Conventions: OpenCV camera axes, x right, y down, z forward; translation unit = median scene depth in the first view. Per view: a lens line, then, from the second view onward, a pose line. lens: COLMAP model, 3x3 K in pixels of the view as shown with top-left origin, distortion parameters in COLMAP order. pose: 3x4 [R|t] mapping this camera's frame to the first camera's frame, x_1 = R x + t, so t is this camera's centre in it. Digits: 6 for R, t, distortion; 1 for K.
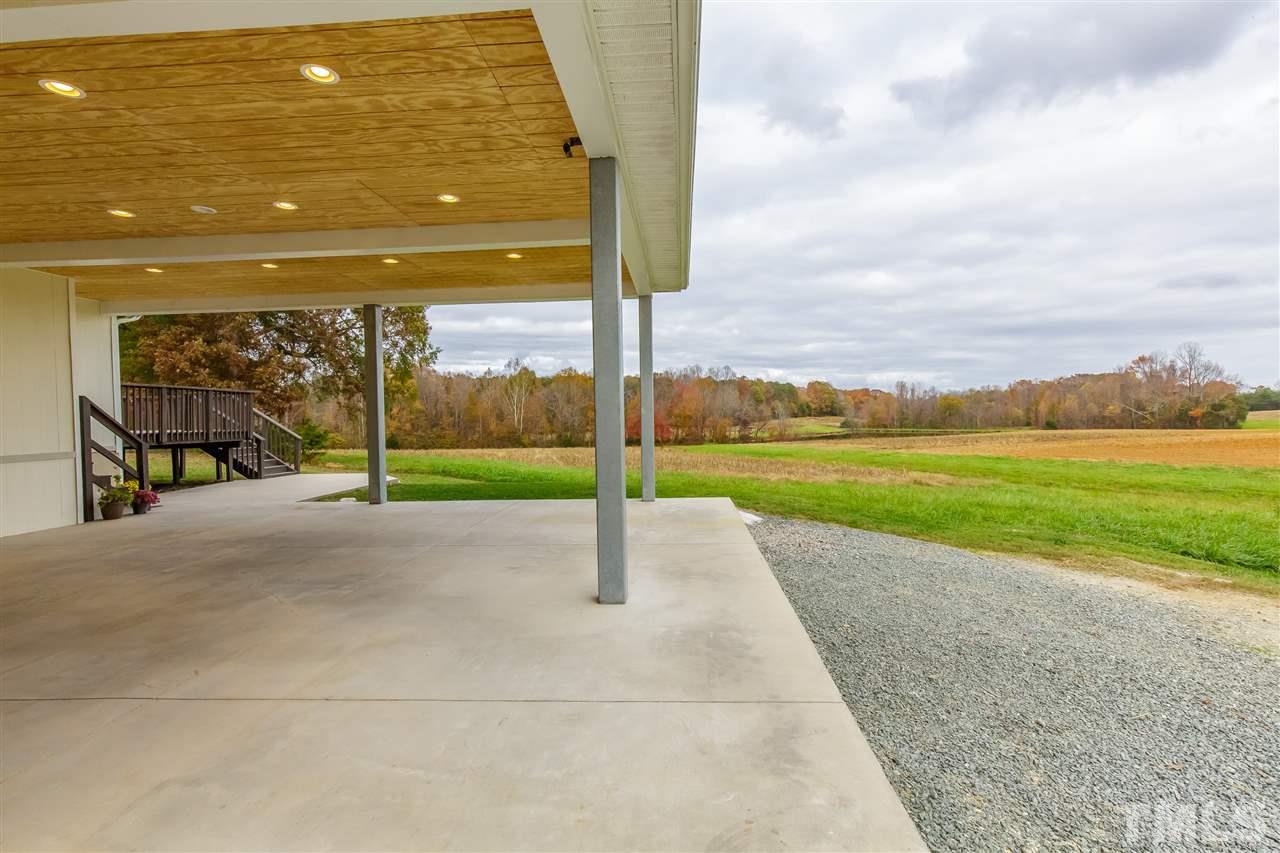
lens RADIAL K [[581.9, 0, 645.8], [0, 581.9, 418.5], [0, 0, 1]] dist [0.025170, -0.000379]
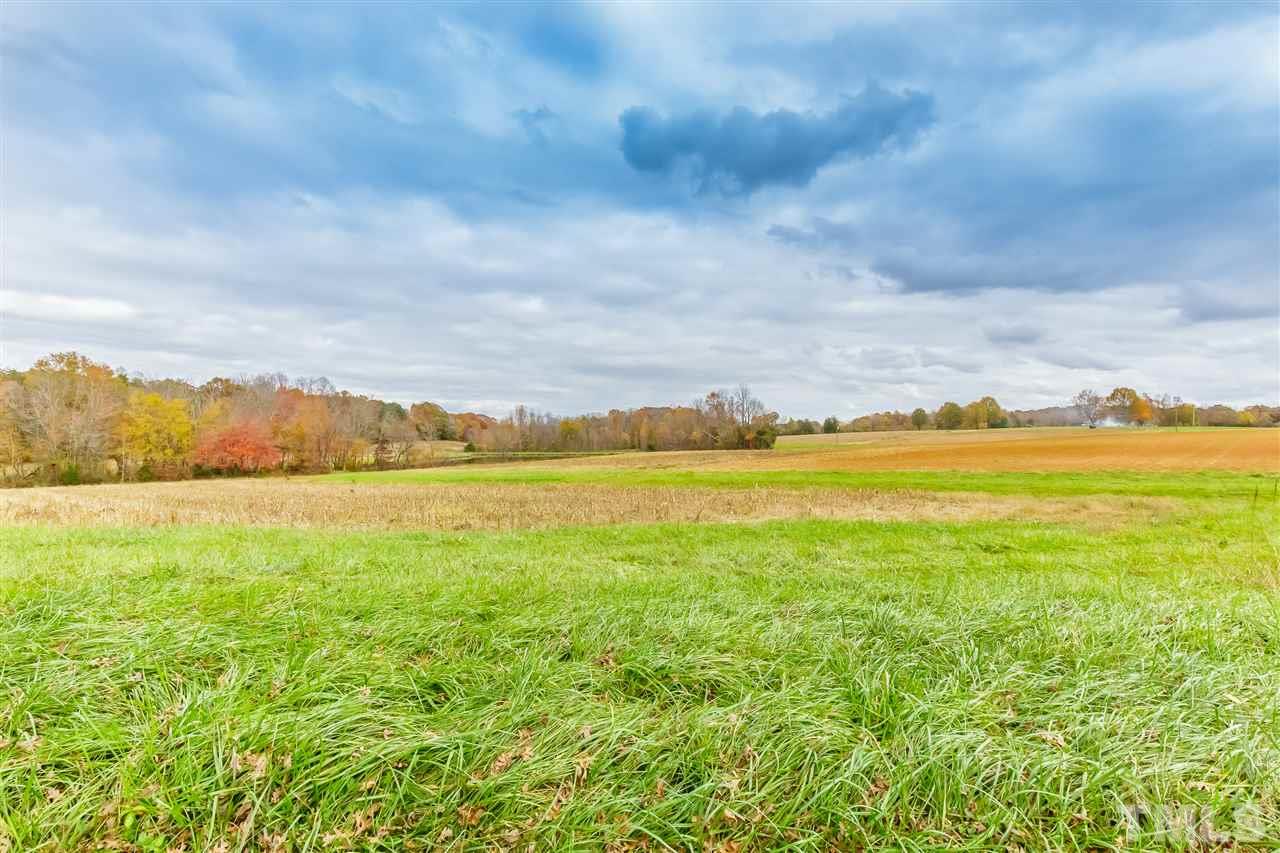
lens RADIAL K [[581.9, 0, 652.1], [0, 581.9, 427.7], [0, 0, 1]] dist [0.025170, -0.000379]
pose [[0.768283, 0.019986, 0.639799, -0.043919], [-0.000836, 0.999543, -0.030220, 0.006249], [-0.640110, 0.022682, 0.767948, 0.113302]]
